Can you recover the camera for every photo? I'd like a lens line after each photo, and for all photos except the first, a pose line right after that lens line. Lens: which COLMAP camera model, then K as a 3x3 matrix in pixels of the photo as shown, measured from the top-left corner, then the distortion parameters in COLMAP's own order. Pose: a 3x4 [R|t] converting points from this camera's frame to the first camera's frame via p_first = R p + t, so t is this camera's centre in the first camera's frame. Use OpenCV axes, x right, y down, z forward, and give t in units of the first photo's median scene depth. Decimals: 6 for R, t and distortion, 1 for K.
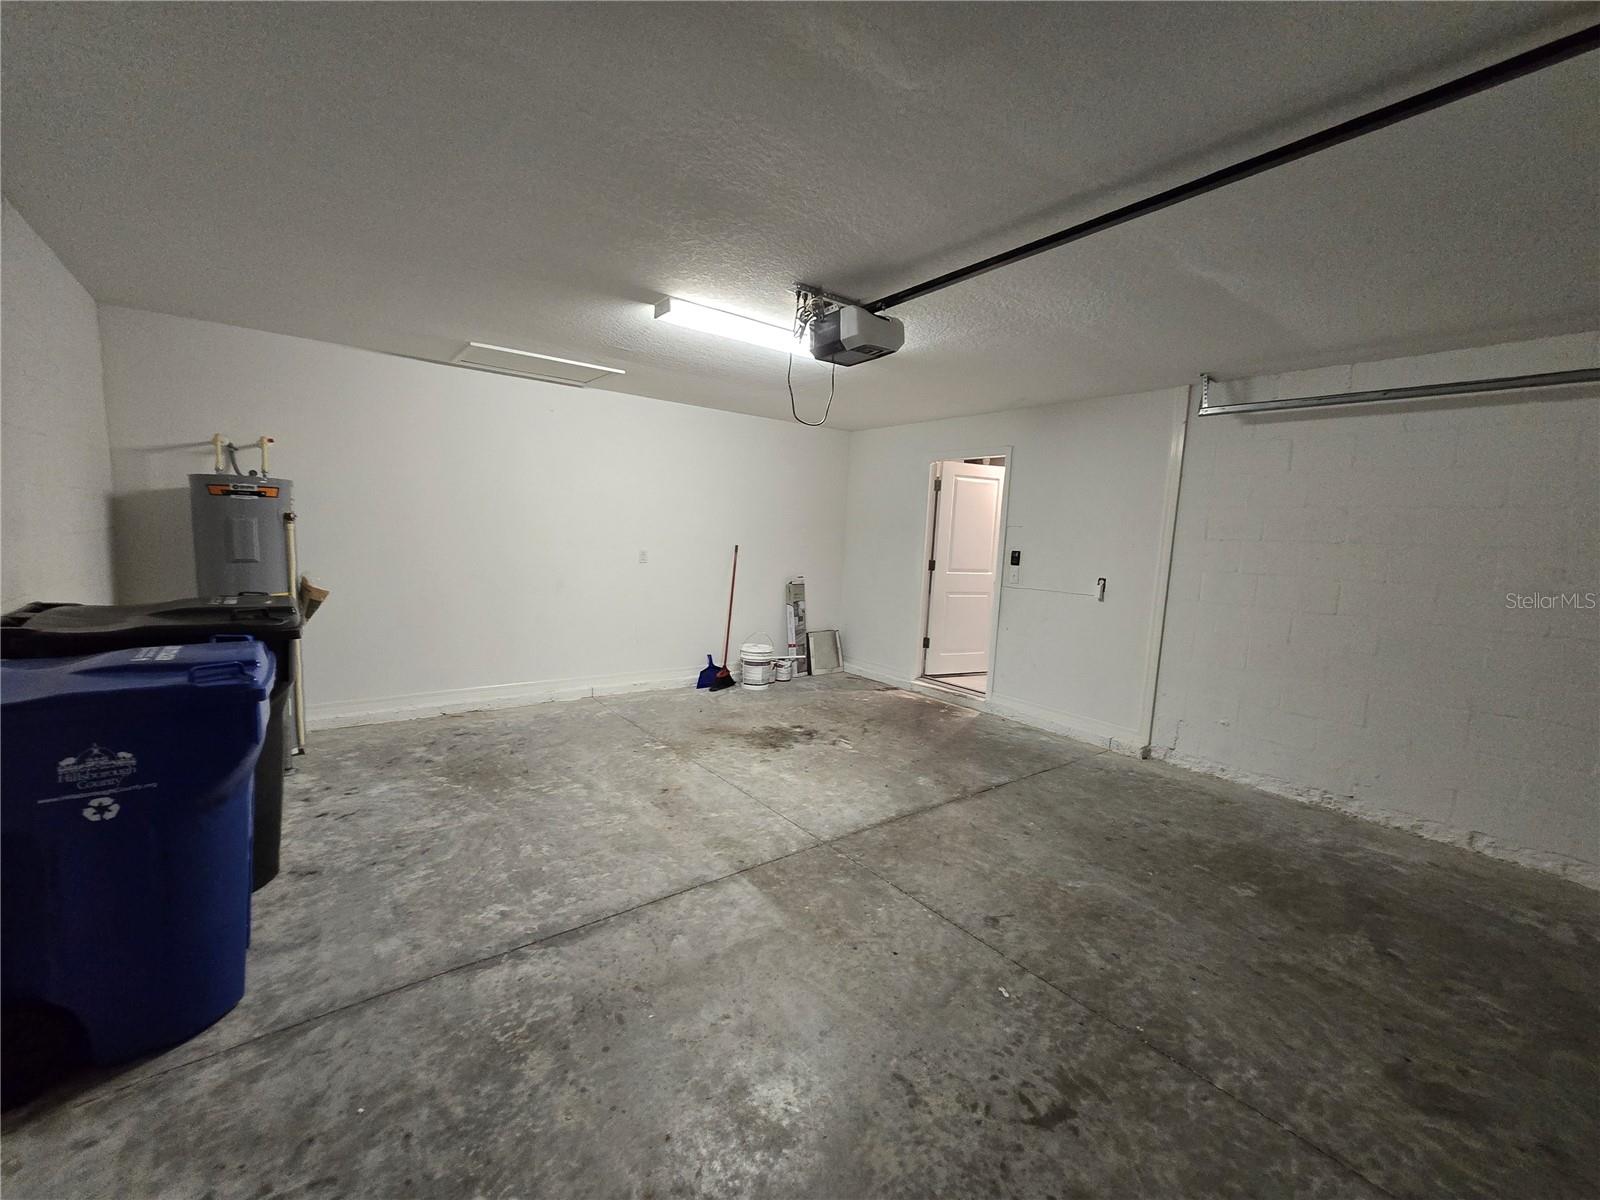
lens RADIAL K [[635.0, 0, 794.2], [0, 635.0, 604.0], [0, 0, 1]] dist [-0.000256, -0.000059]
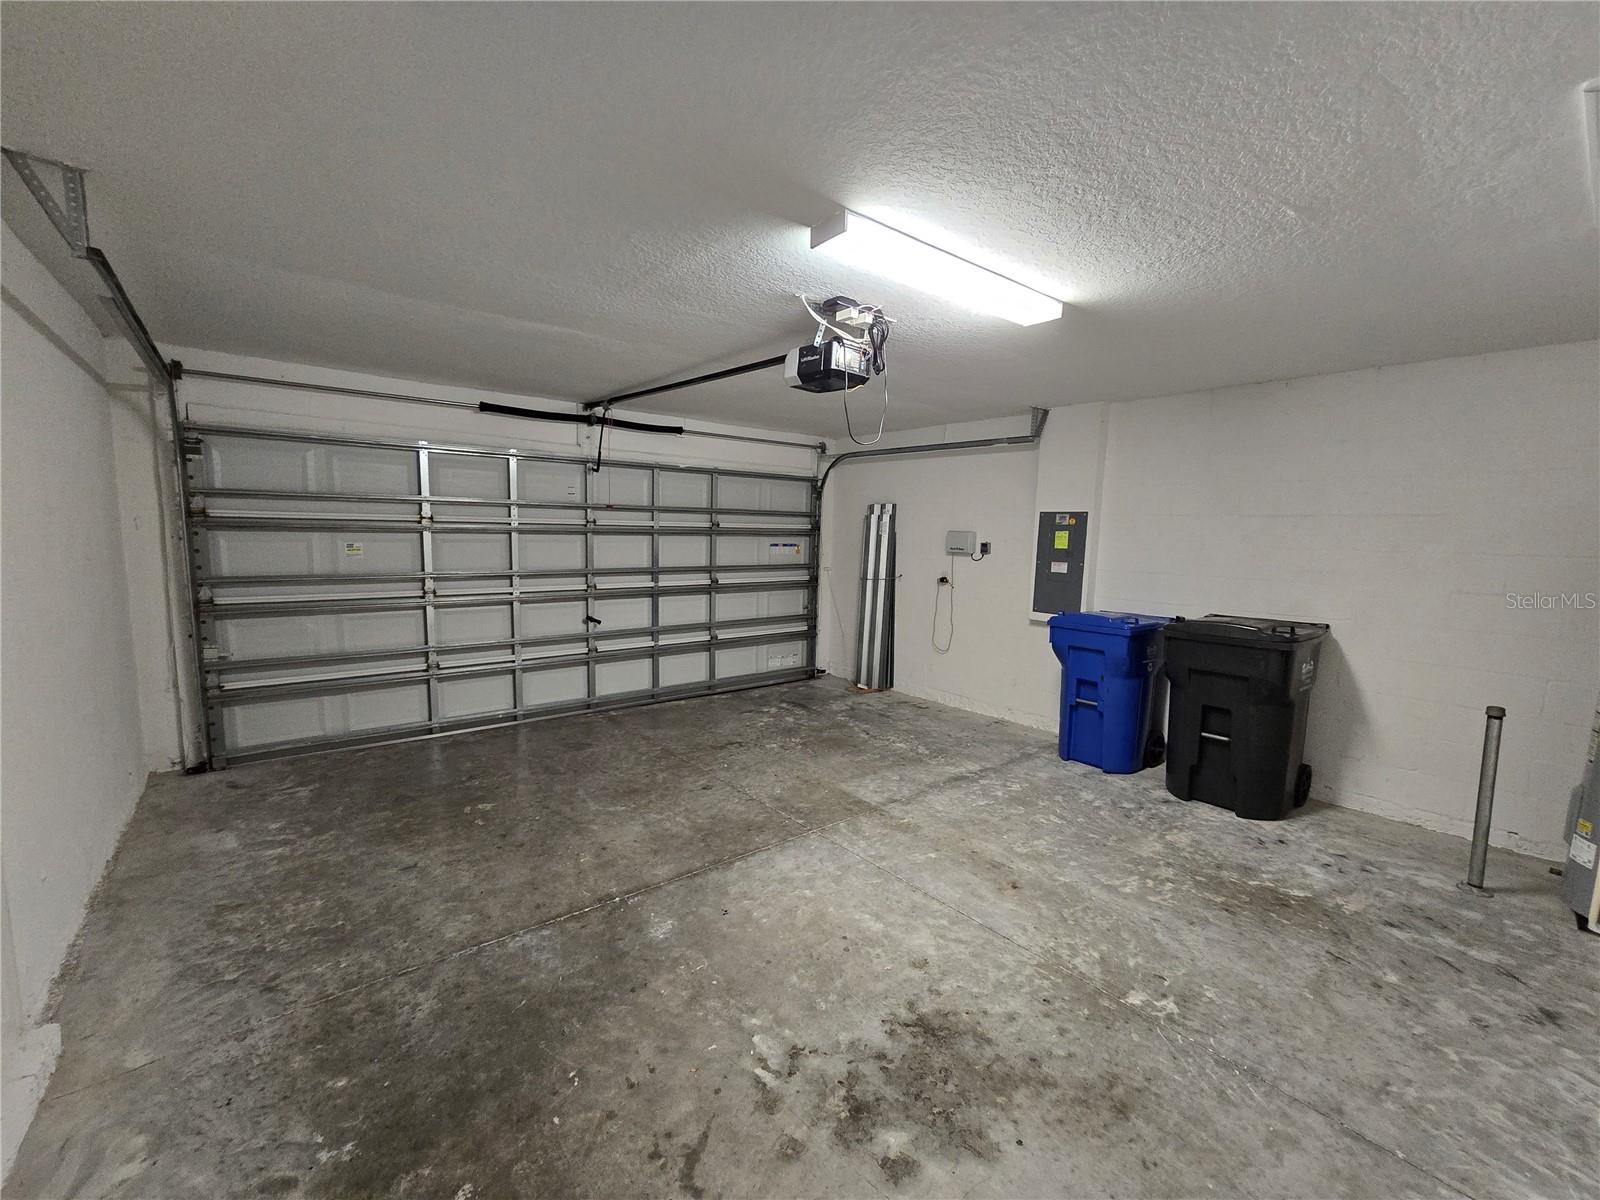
lens RADIAL K [[635.0, 0, 806.6], [0, 635.0, 601.5], [0, 0, 1]] dist [-0.000256, -0.000059]
pose [[-0.997013, -0.064170, -0.042972, 0.116783], [-0.072154, 0.972360, 0.222057, -0.216807], [0.027535, 0.224494, -0.974086, 1.712902]]
